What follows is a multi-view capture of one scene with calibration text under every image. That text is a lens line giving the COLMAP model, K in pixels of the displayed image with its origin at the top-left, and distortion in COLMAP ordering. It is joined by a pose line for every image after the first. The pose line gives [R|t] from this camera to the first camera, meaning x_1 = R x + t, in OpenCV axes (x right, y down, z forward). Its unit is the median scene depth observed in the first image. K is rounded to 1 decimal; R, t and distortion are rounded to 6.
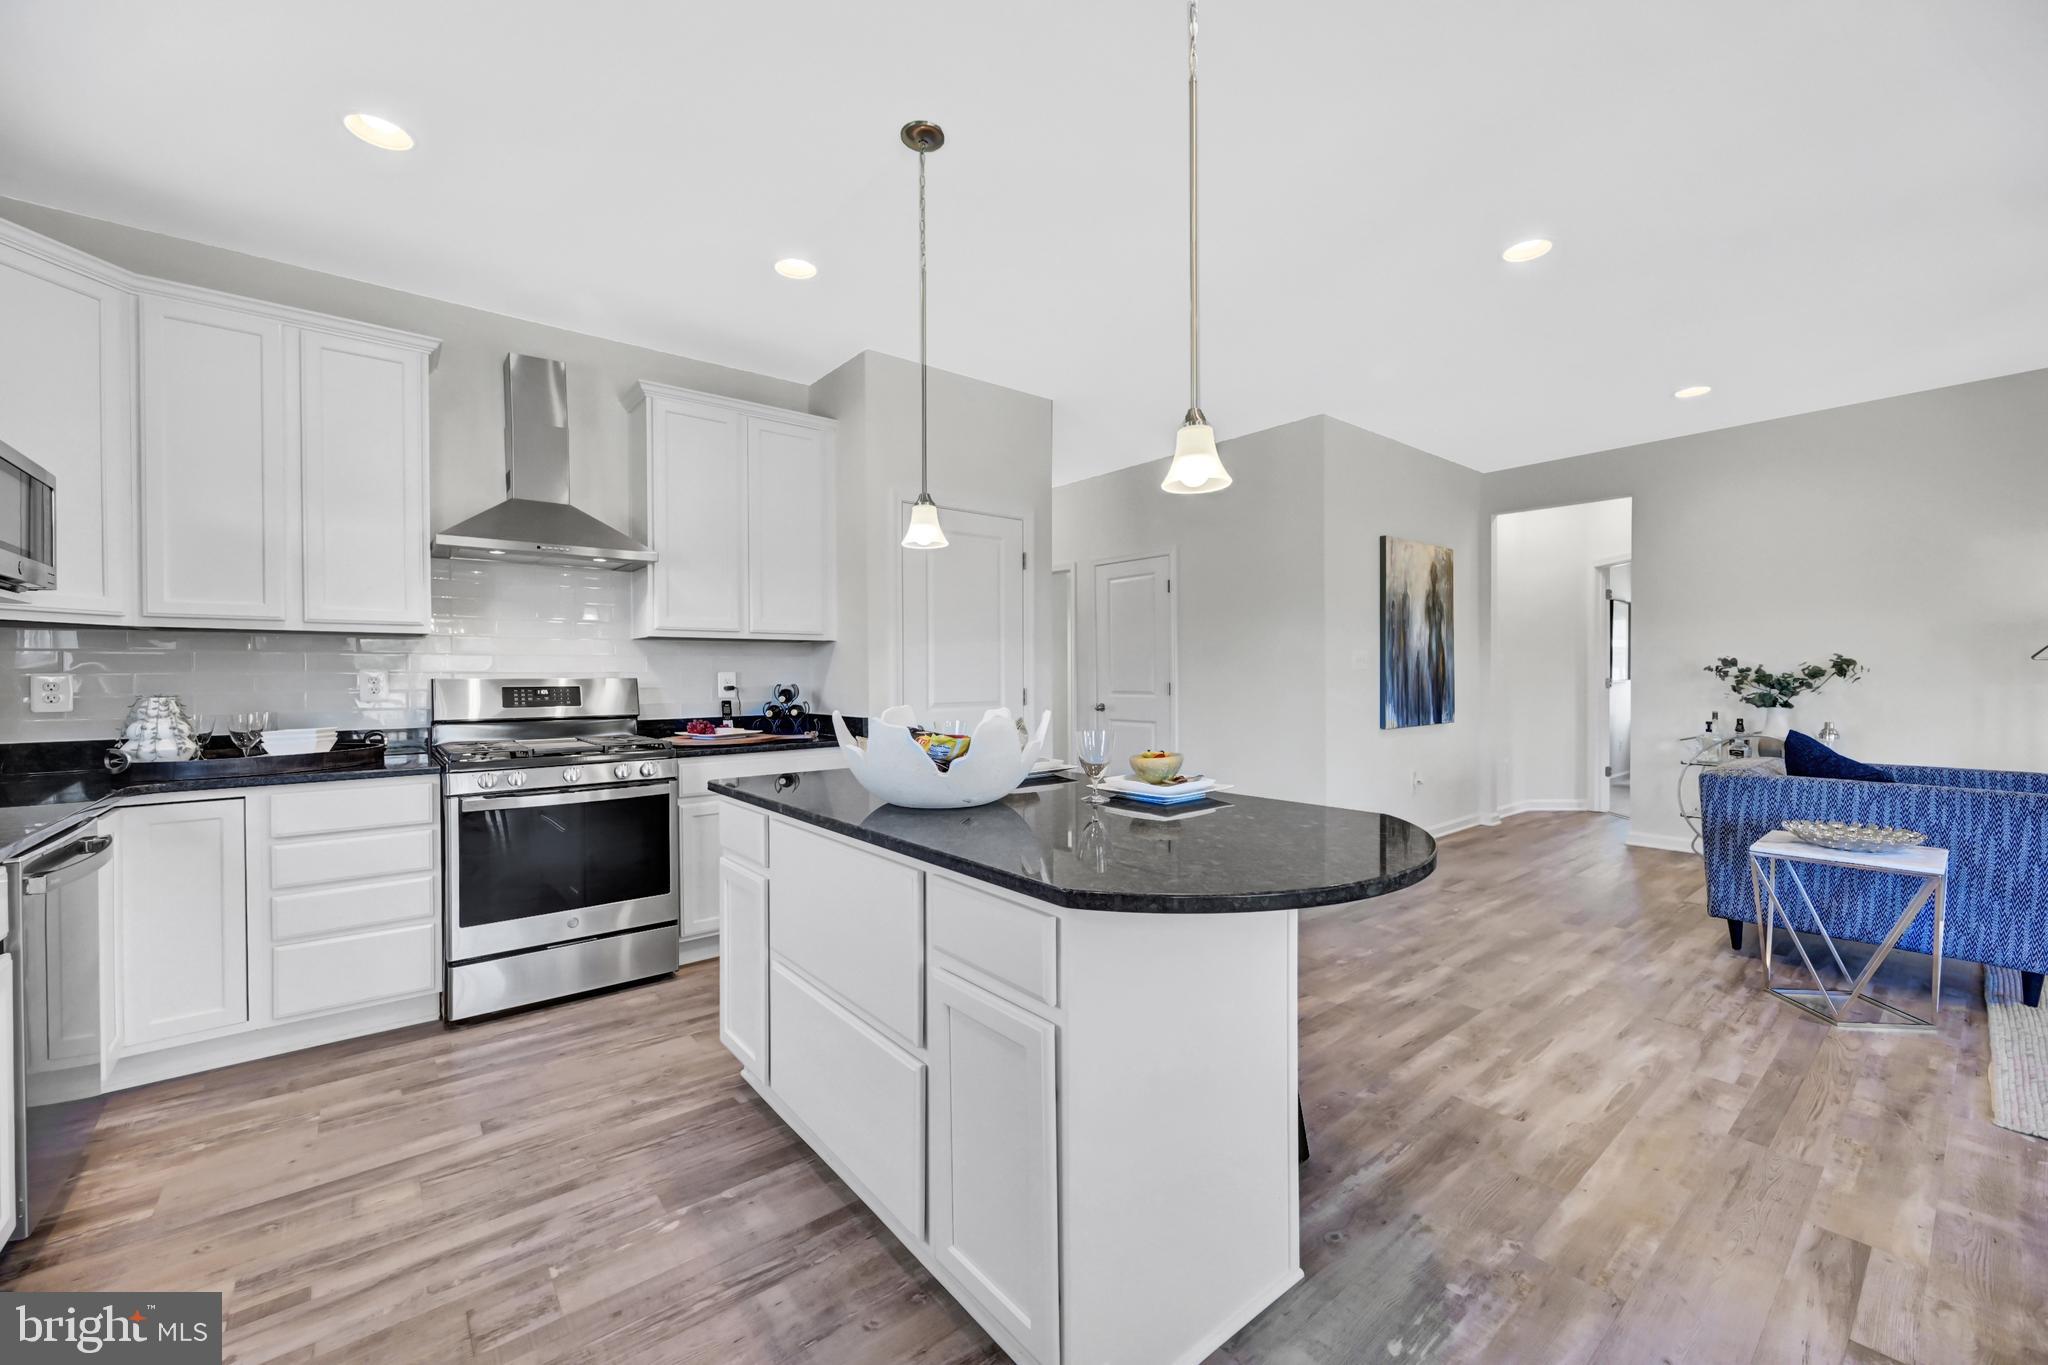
lens RADIAL K [[862.3, 0, 1024.0], [0, 862.3, 682.5], [0, 0, 1]] dist [0.106035, -0.000091]
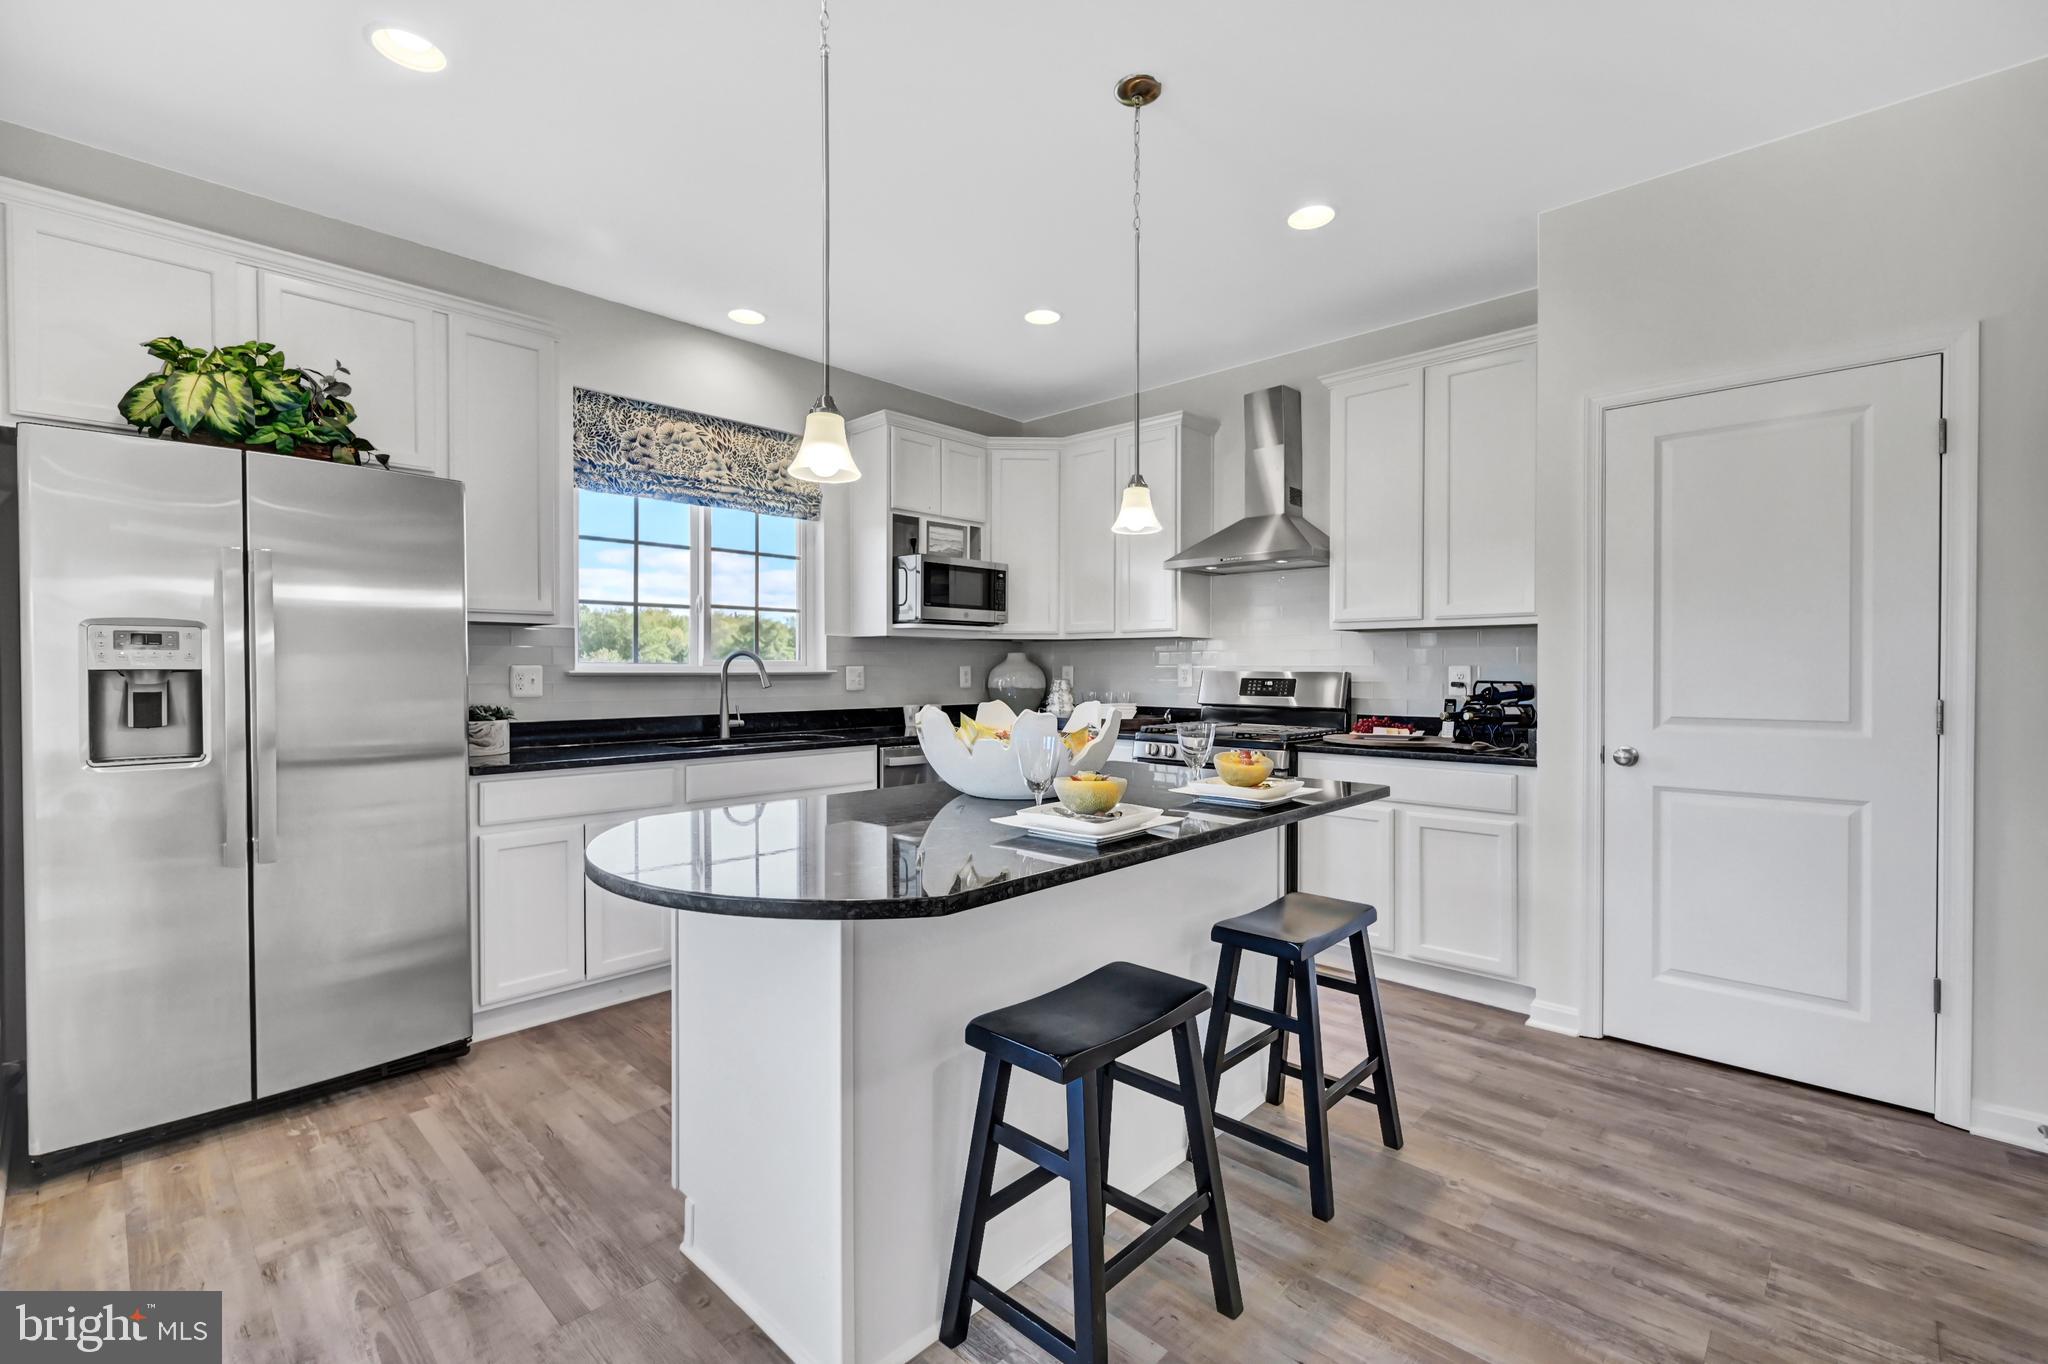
lens RADIAL K [[914.3, 0, 1024.0], [0, 914.3, 682.0], [0, 0, 1]] dist [-0.001190, 0.000044]
pose [[0.170689, 0.021935, -0.985081, 0.481861], [-0.010449, 0.999736, 0.020451, -0.009918], [0.985270, 0.006802, 0.170873, 0.431820]]
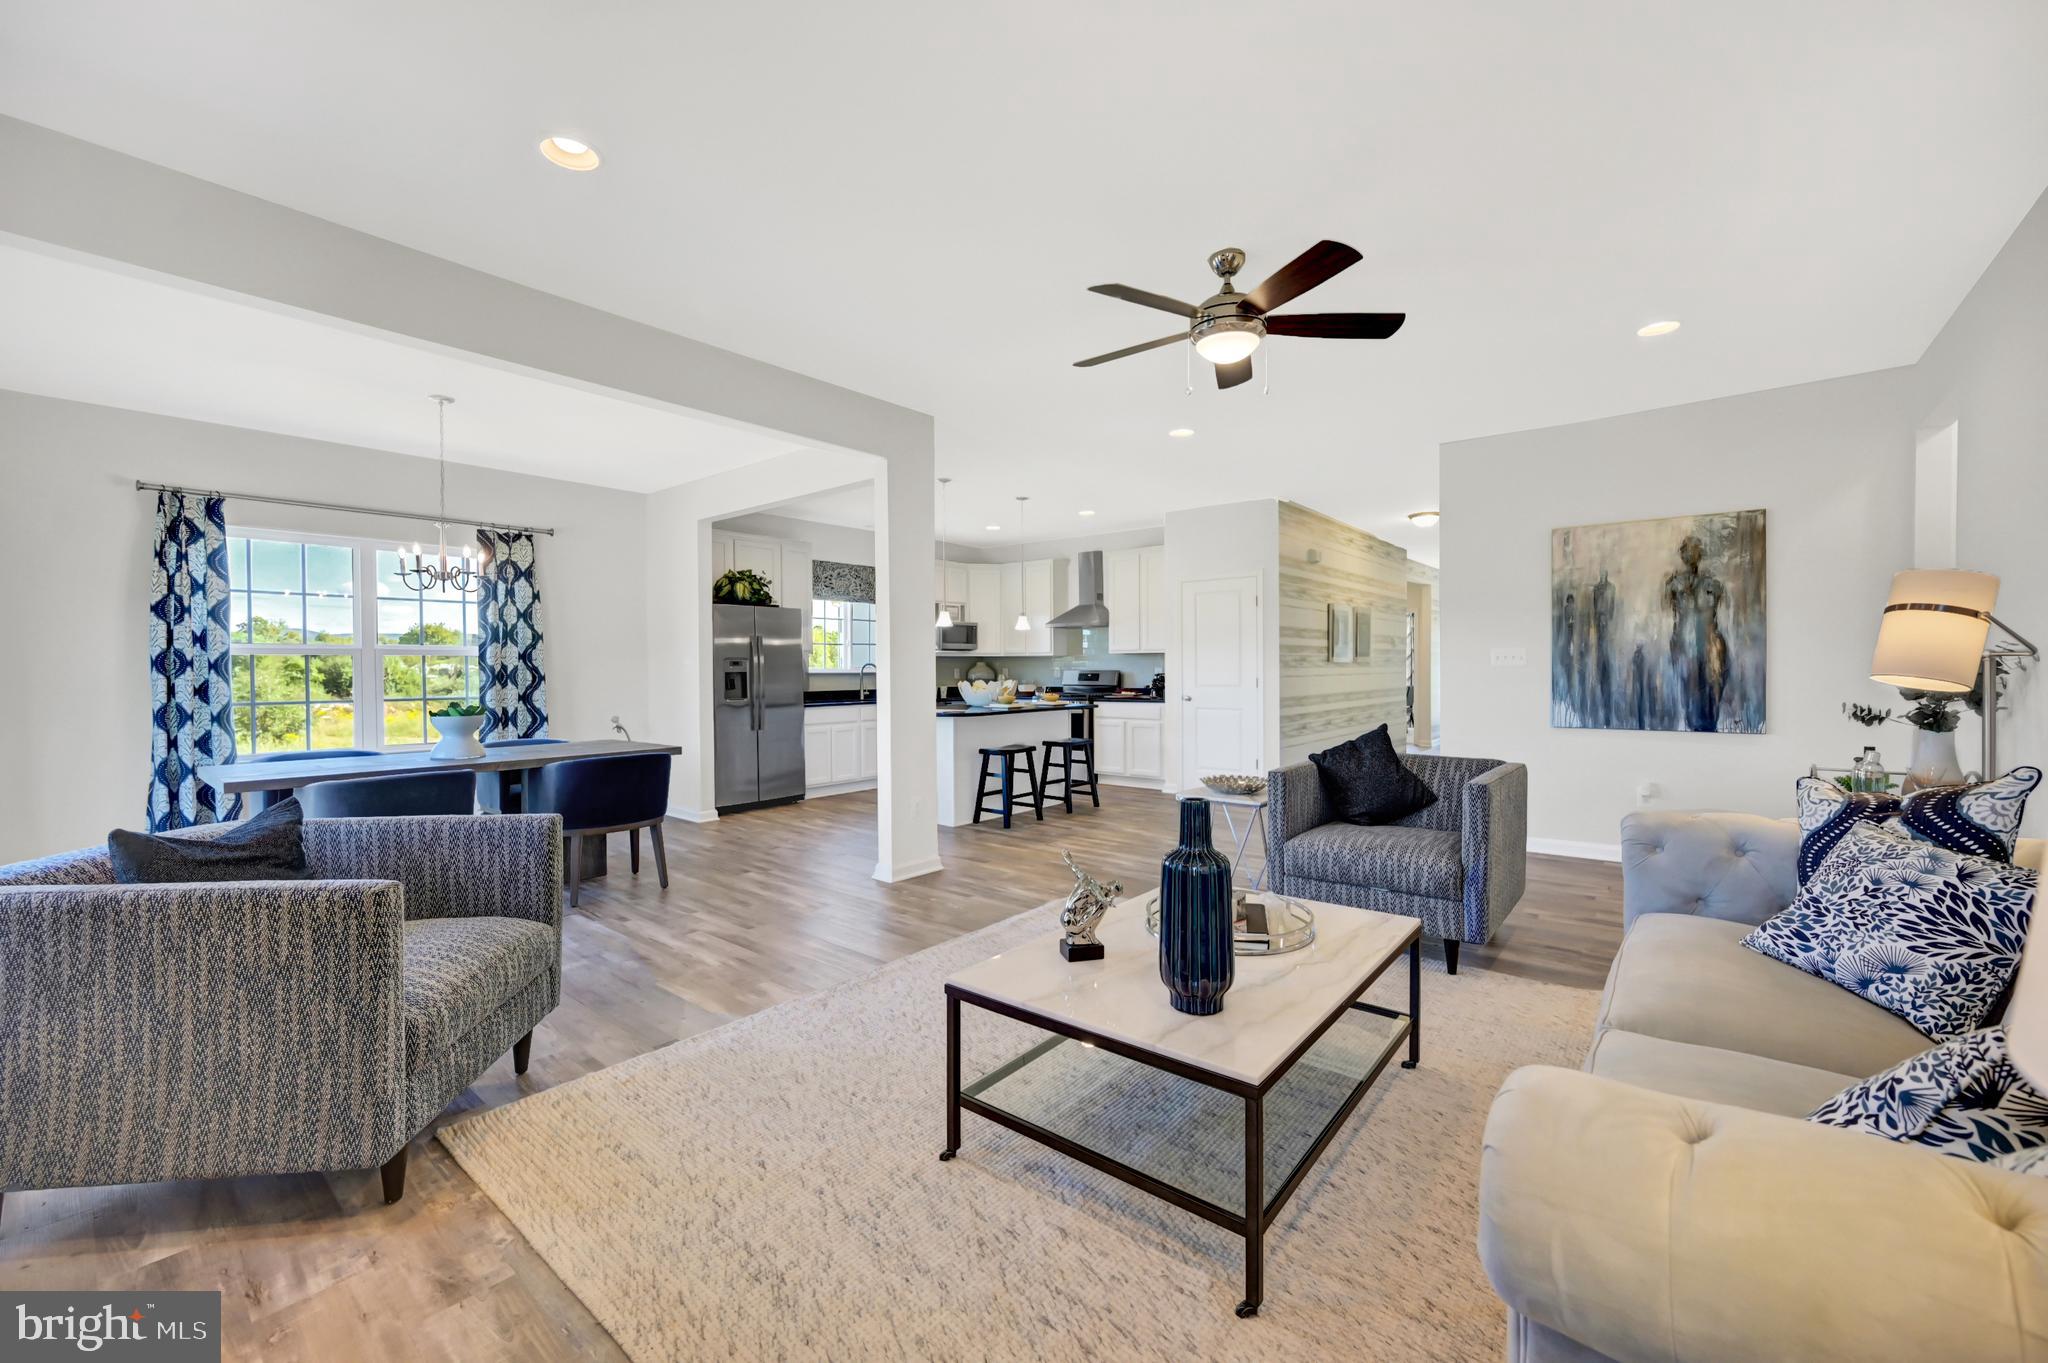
lens RADIAL K [[813.6, 0, 1024.0], [0, 813.6, 681.5], [0, 0, 1]] dist [-0.000435, -0.000205]
pose [[0.231413, 0.023534, -0.972571, 1.580530], [-0.005785, 0.999723, 0.022815, -0.022308], [0.972838, 0.000347, 0.231485, 0.208824]]
